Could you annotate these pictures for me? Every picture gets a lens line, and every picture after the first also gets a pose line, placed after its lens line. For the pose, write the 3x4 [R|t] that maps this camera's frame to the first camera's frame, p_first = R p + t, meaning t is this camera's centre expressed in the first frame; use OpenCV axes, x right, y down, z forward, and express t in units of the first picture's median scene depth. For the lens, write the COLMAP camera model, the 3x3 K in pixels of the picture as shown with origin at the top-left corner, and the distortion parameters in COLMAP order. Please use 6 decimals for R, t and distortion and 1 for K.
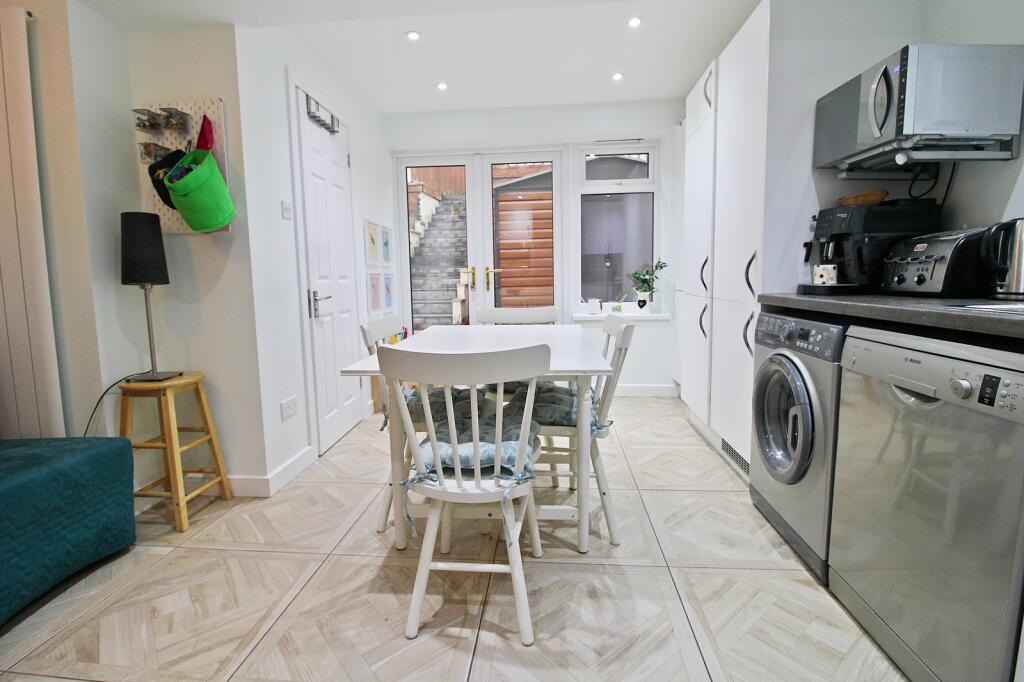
lens RADIAL K [[486.9, 0, 511.7], [0, 486.9, 329.7], [0, 0, 1]] dist [-0.000007, -0.012264]
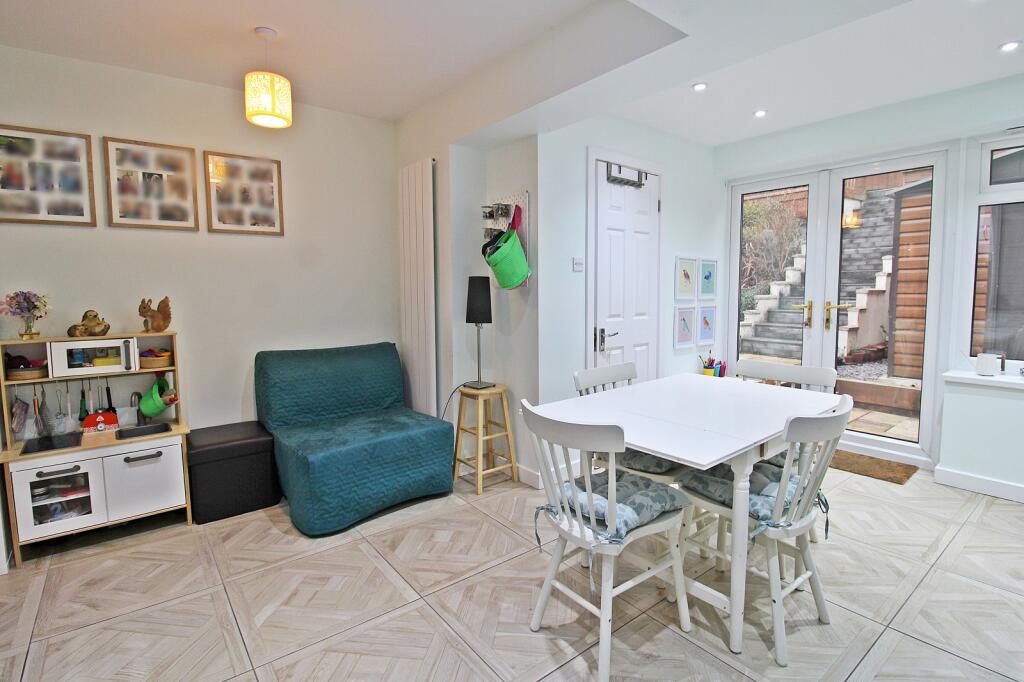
lens RADIAL K [[501.6, 0, 513.8], [0, 501.6, 329.2], [0, 0, 1]] dist [-0.001312, -0.000645]
pose [[0.681413, 0.073857, -0.728163, 0.449565], [-0.080910, 0.996399, 0.025349, -0.124114], [0.727413, 0.041642, 0.684935, 0.020750]]
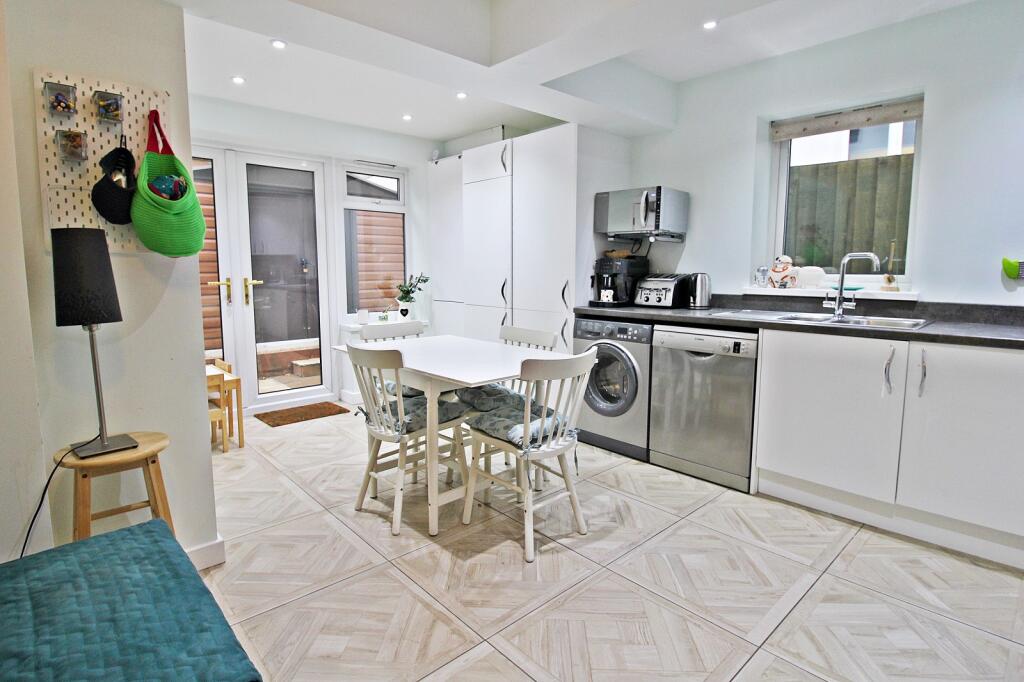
lens RADIAL K [[528.3, 0, 520.0], [0, 528.3, 325.9], [0, 0, 1]] dist [0.000271, -0.017570]
pose [[0.664434, -0.061187, 0.744838, -0.920686], [0.066055, 0.997550, 0.023022, -0.064819], [-0.744422, 0.033904, 0.666848, -0.023394]]
